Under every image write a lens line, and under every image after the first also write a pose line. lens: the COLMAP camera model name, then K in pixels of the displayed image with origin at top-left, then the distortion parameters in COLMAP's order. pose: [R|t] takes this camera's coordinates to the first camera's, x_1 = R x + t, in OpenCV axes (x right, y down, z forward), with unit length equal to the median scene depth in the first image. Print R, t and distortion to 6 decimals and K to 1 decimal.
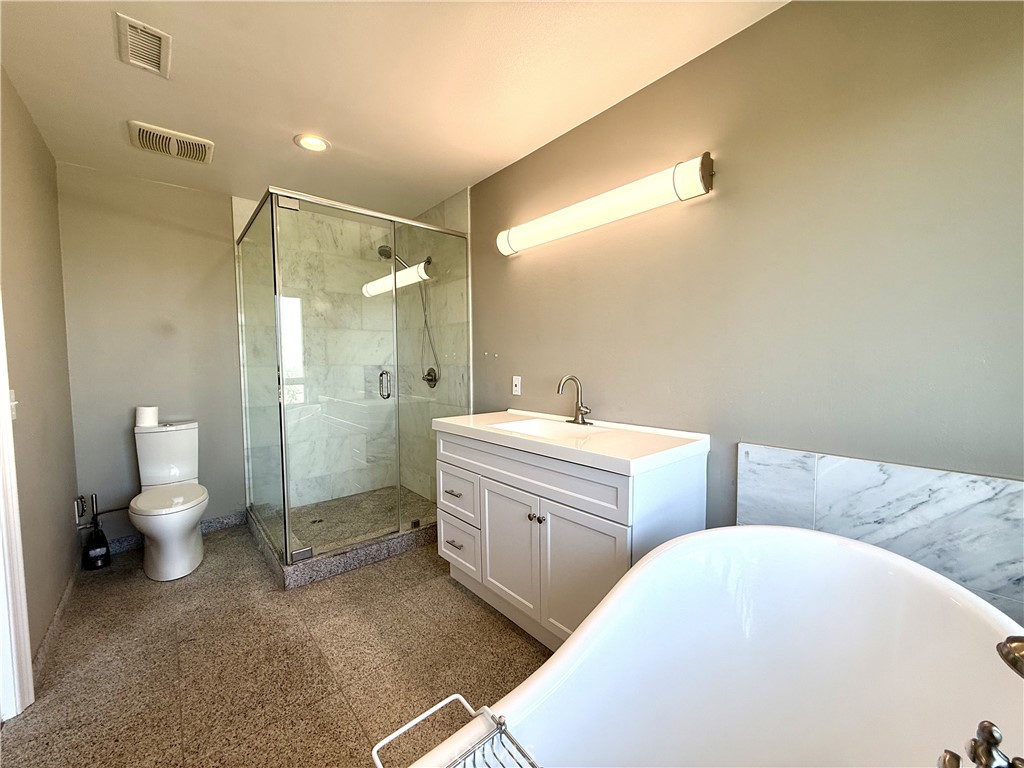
lens RADIAL K [[408.6, 0, 510.3], [0, 408.6, 386.4], [0, 0, 1]] dist [0.001111, -0.000160]
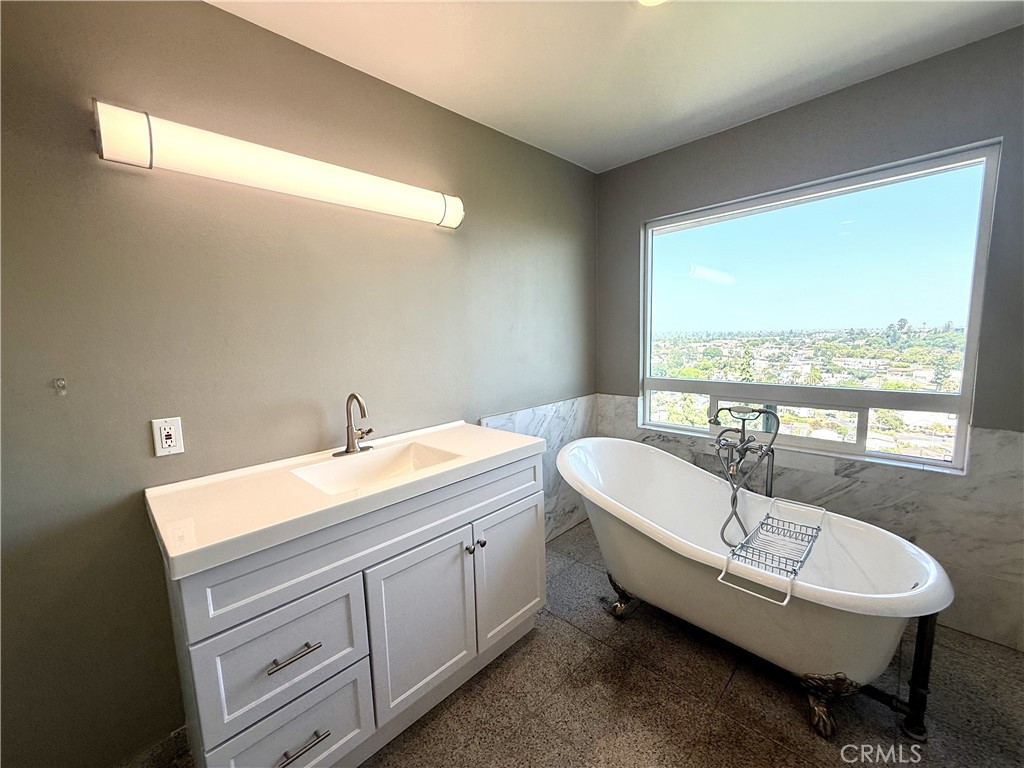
lens RADIAL K [[408.6, 0, 509.8], [0, 408.6, 385.7], [0, 0, 1]] dist [0.001111, -0.000160]
pose [[-0.077956, -0.117293, 0.990033, -0.424035], [0.094748, 0.987688, 0.124476, -0.072151], [-0.992444, 0.103508, -0.065883, 0.503775]]
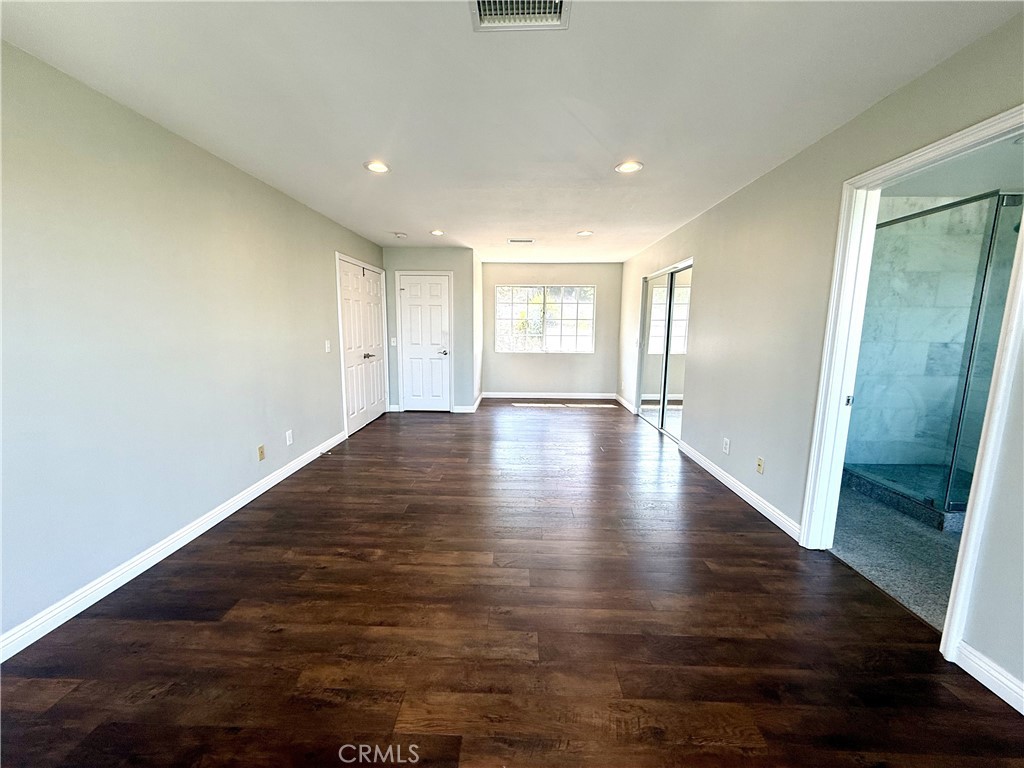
lens RADIAL K [[408.6, 0, 511.4], [0, 408.6, 384.5], [0, 0, 1]] dist [0.001111, -0.000160]
pose [[0.743355, 0.110488, -0.659709, -0.535419], [-0.058649, 0.993231, 0.100261, 0.013500], [0.666321, -0.035838, 0.744803, -0.537006]]
